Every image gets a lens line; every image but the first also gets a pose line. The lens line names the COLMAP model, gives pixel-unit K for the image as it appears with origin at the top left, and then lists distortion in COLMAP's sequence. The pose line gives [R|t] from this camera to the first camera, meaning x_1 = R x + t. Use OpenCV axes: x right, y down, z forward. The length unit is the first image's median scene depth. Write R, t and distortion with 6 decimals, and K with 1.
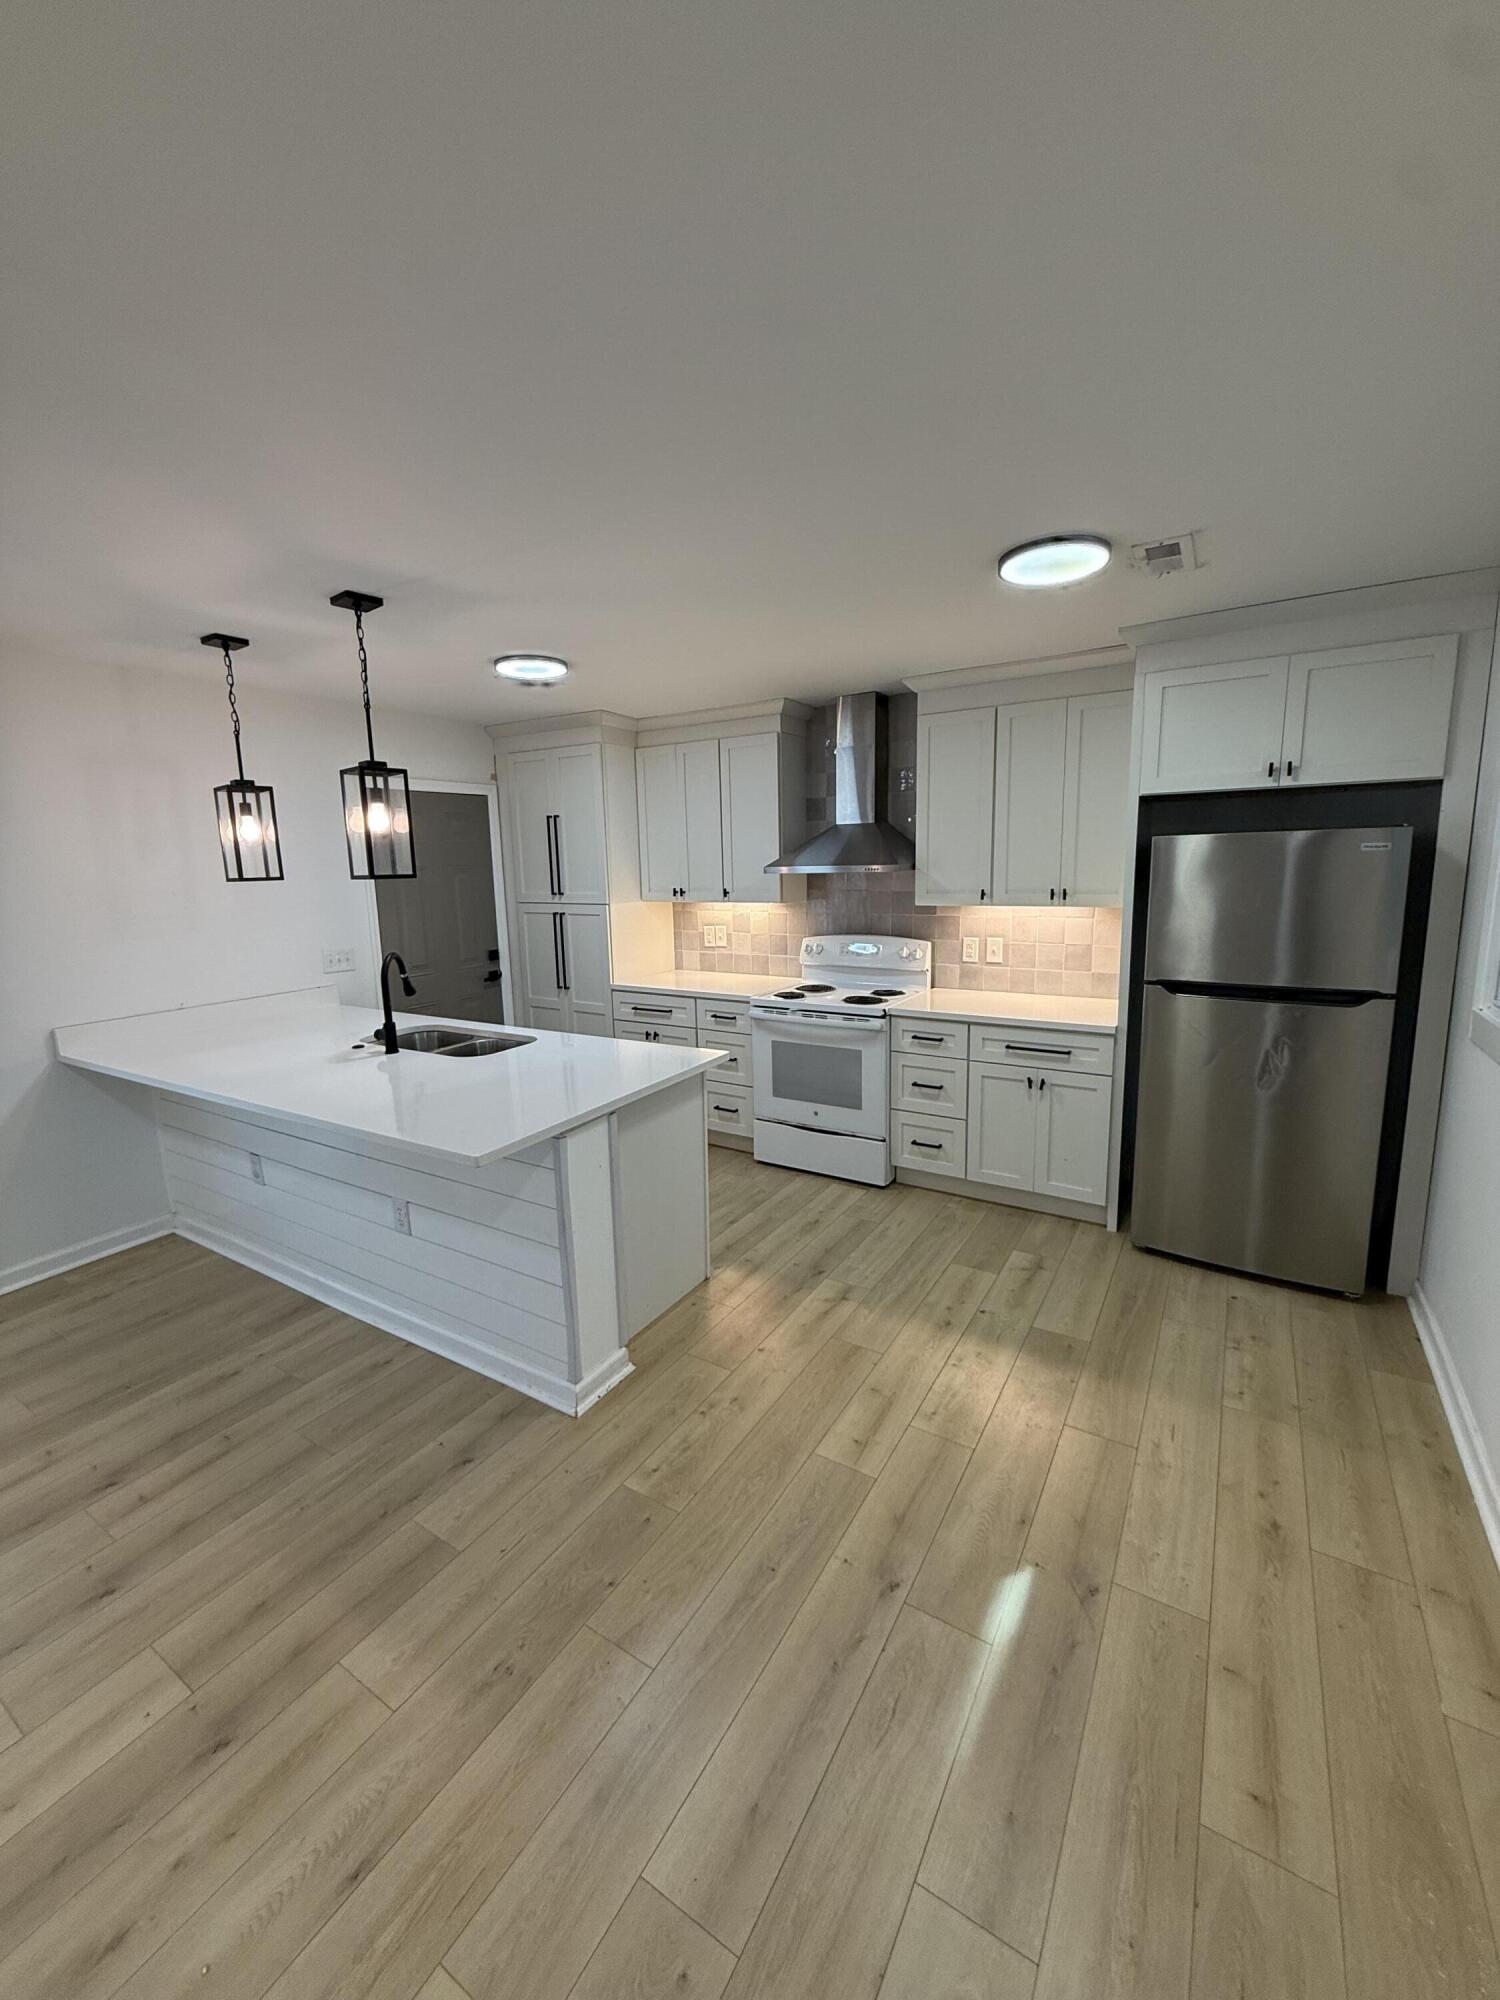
lens RADIAL K [[797.8, 0, 751.1], [0, 797.8, 994.5], [0, 0, 1]] dist [0.000220, -0.000069]
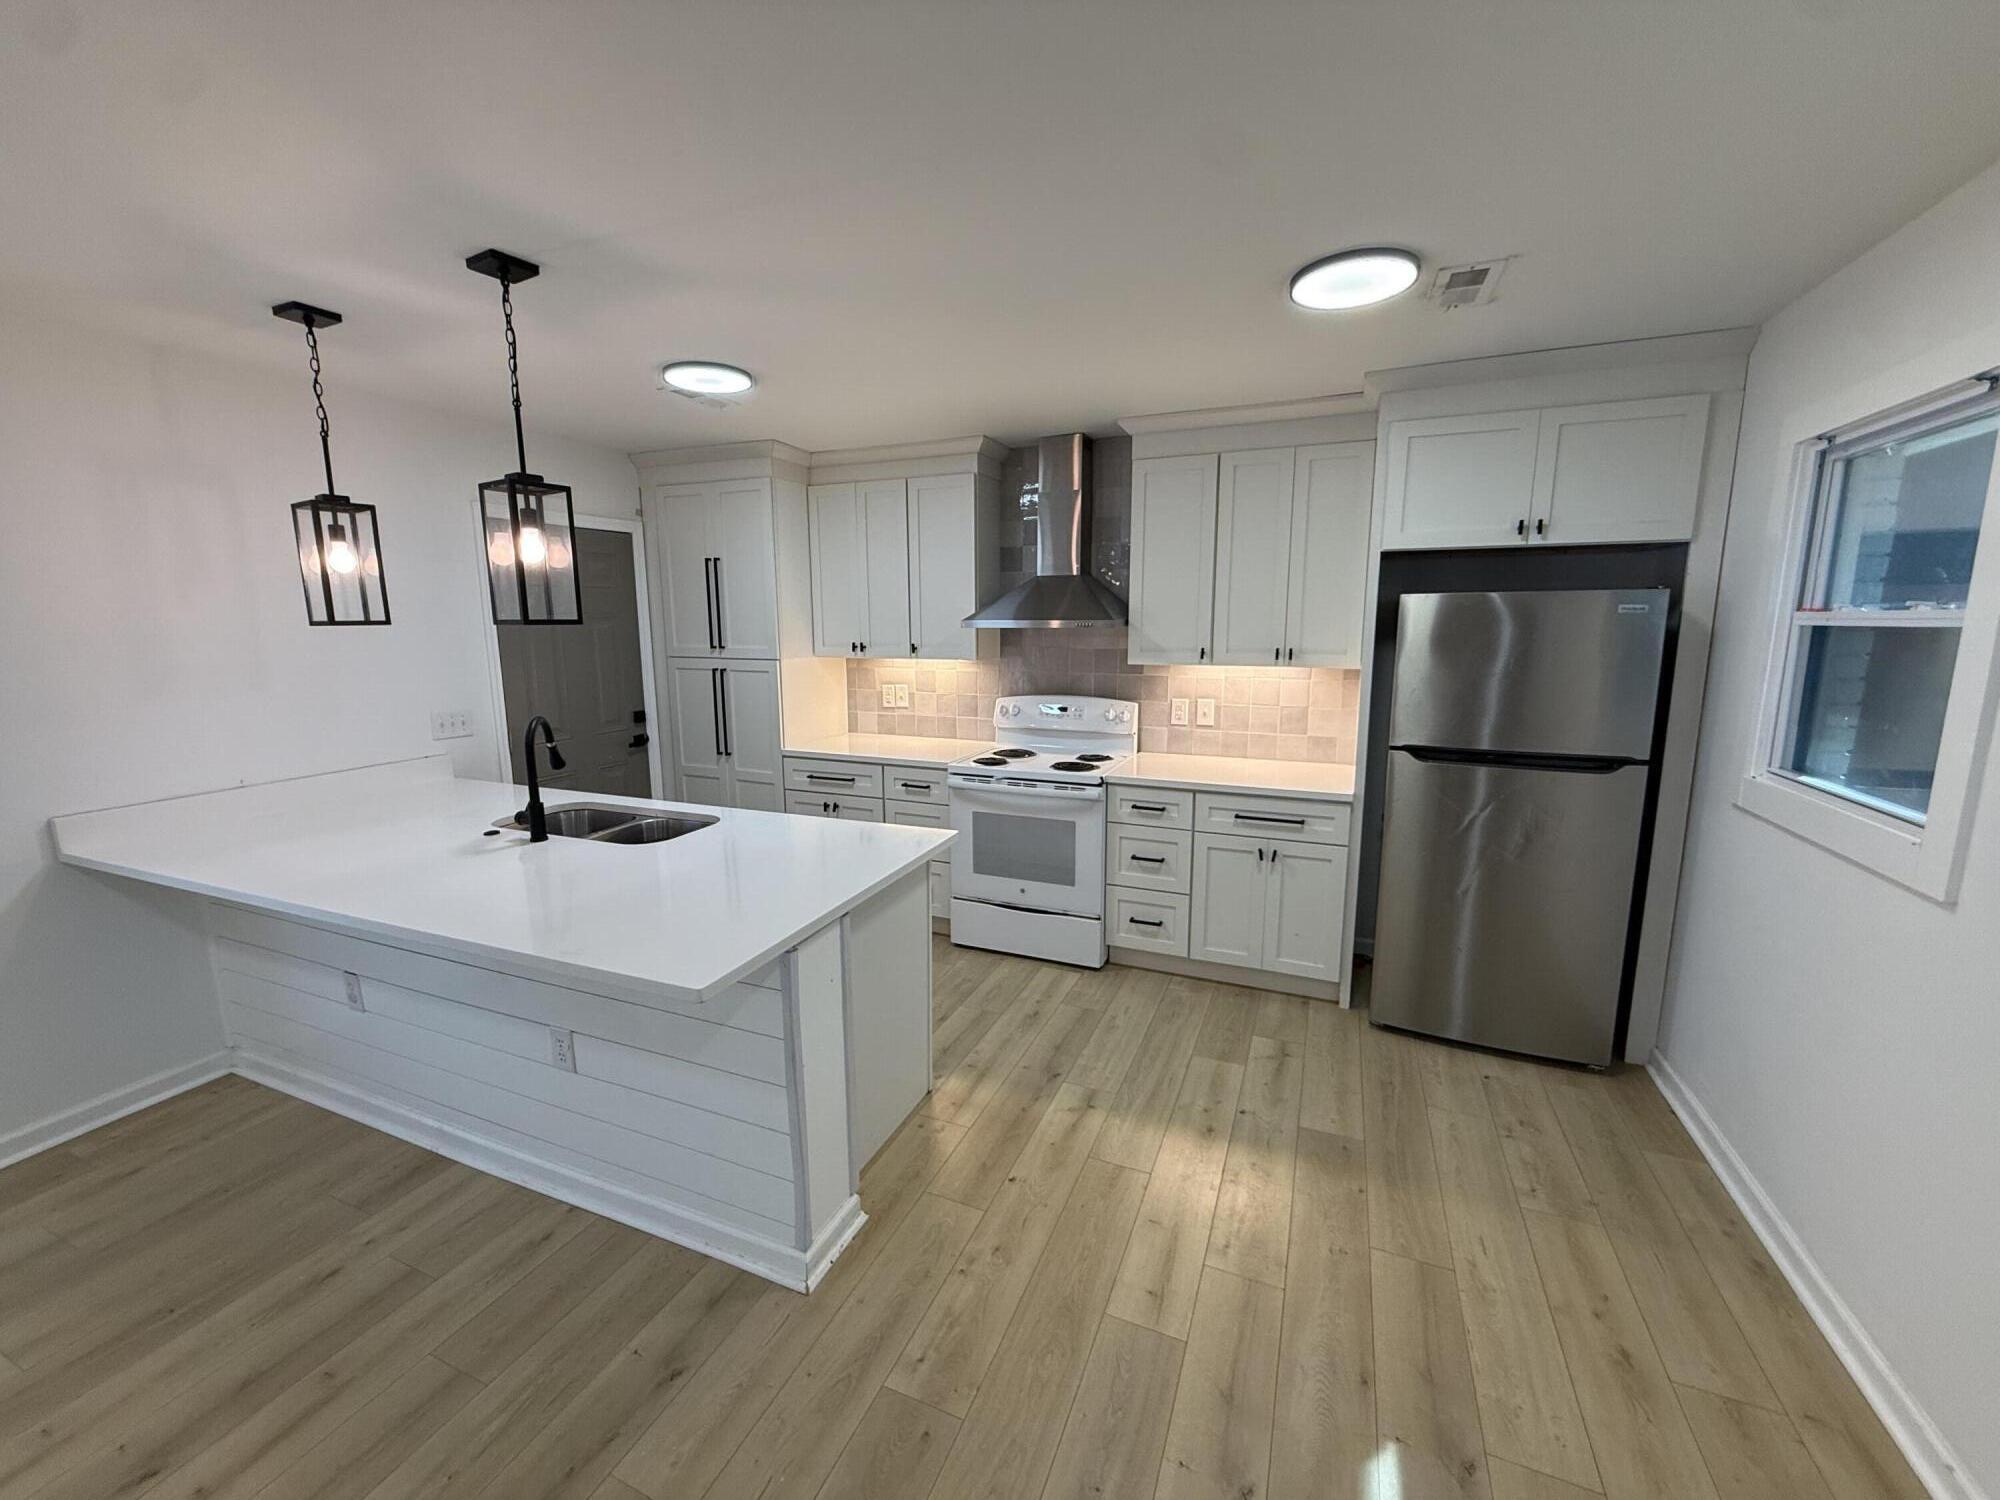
lens RADIAL K [[800.8, 0, 994.5], [0, 800.8, 750.9], [0, 0, 1]] dist [0.001340, 0.000223]
pose [[0.989028, -0.006240, 0.147598, -0.112817], [0.006560, 0.999977, -0.001683, -0.013212], [-0.147584, 0.002633, 0.989046, 0.127762]]
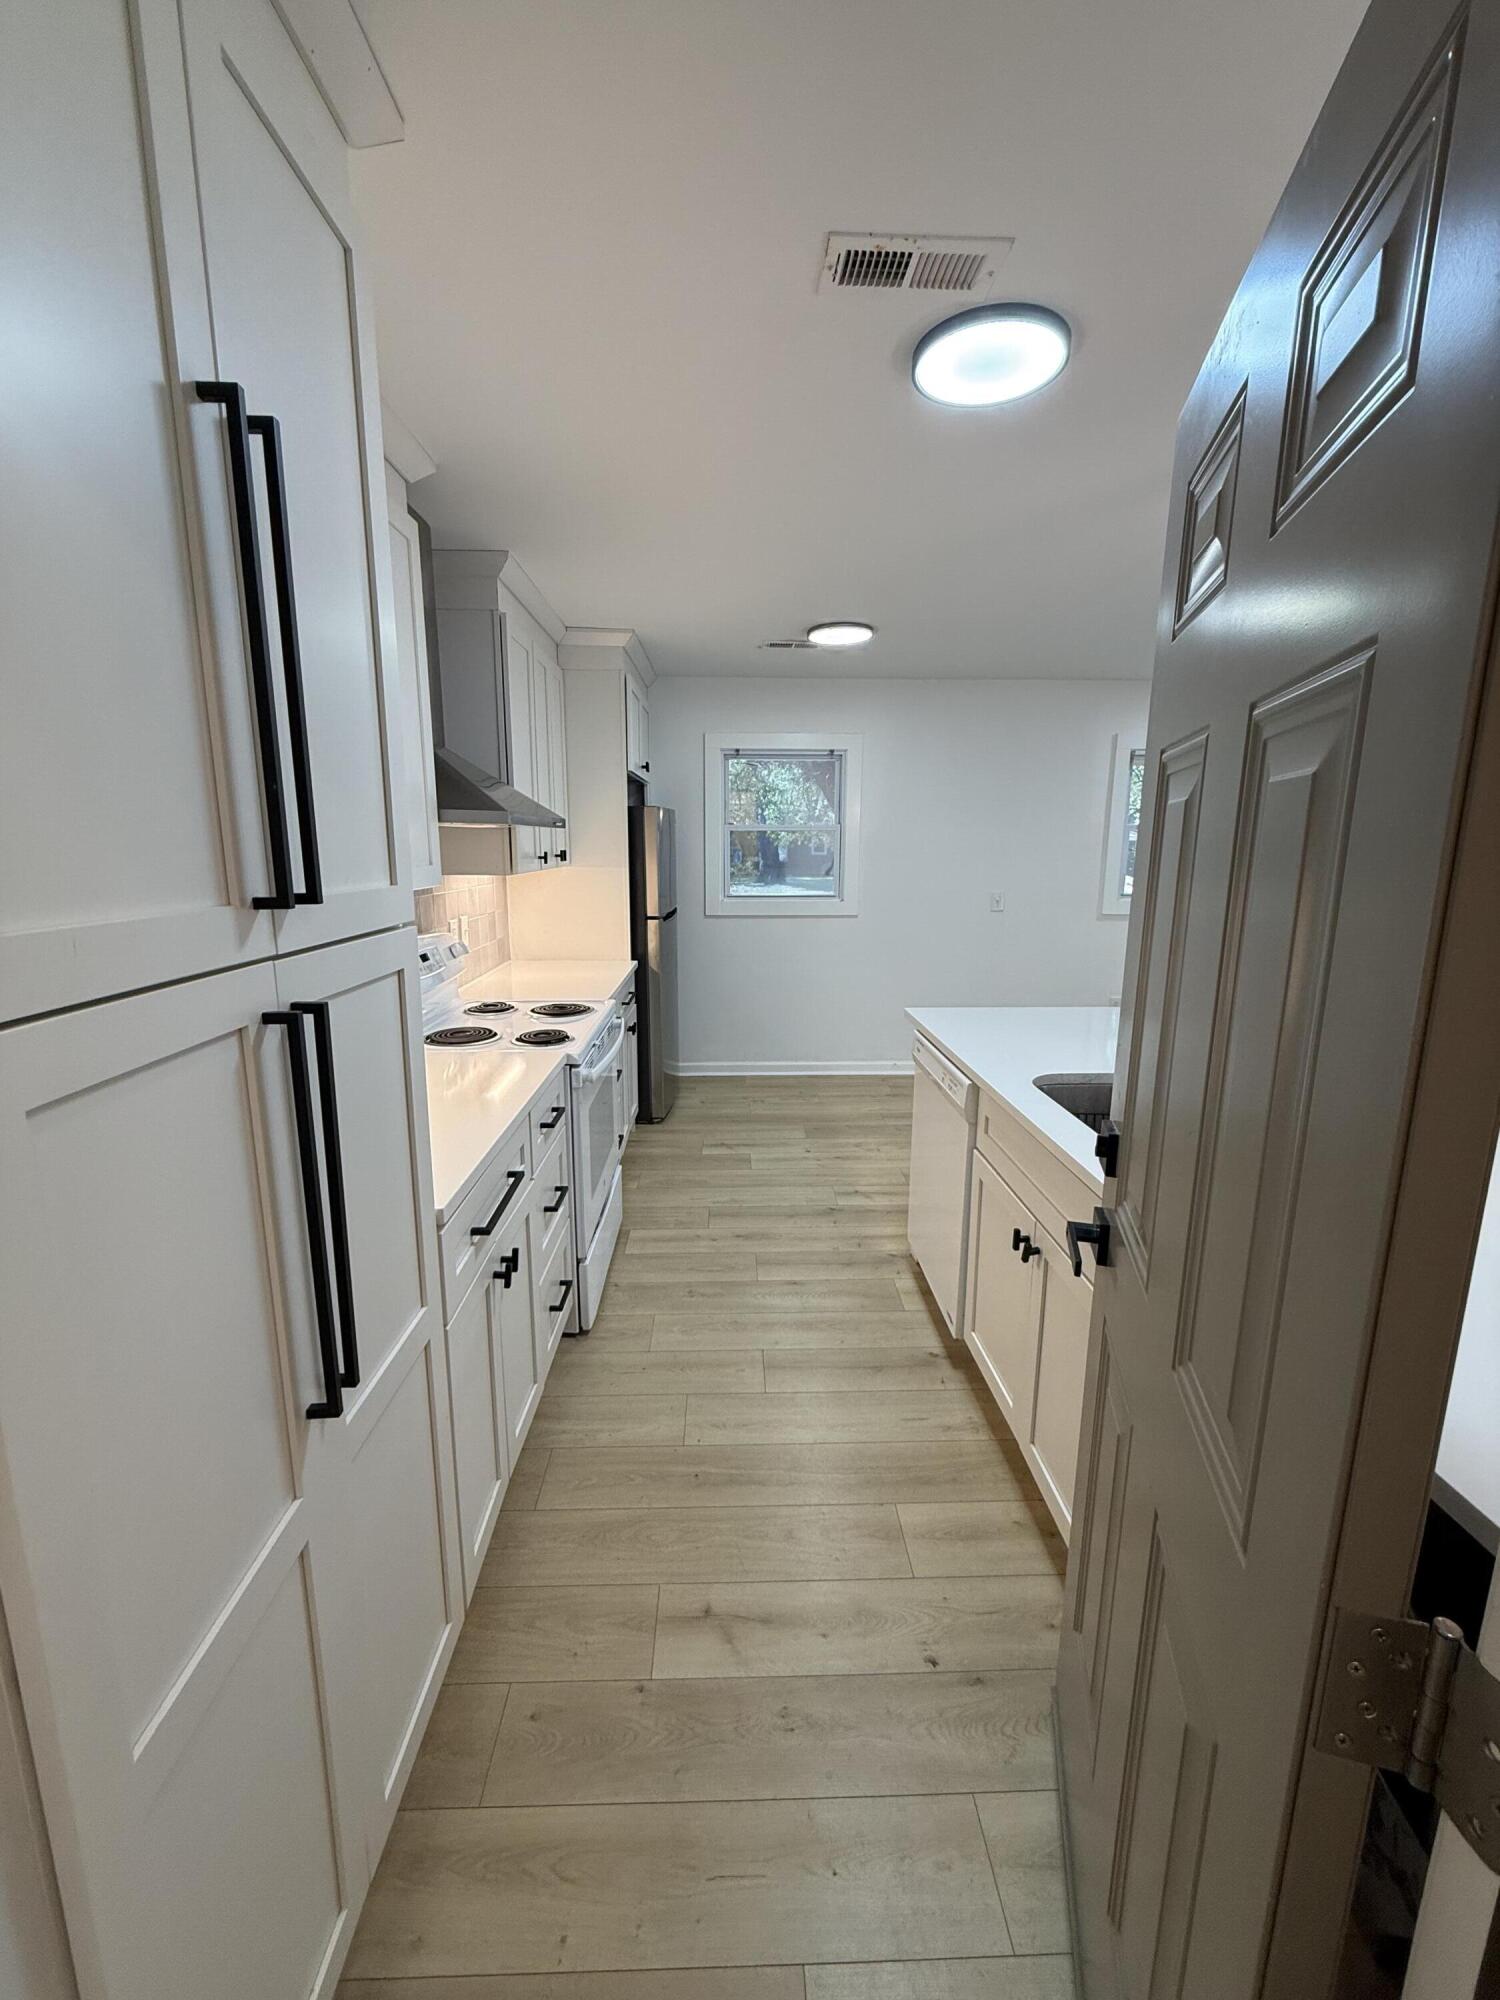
lens RADIAL K [[797.8, 0, 751.1], [0, 797.8, 994.5], [0, 0, 1]] dist [0.000220, -0.000069]
pose [[-0.557963, -0.138195, 0.818279, -0.692234], [0.141561, 0.955735, 0.257936, -0.214954], [-0.817703, 0.259754, -0.513702, 1.592997]]
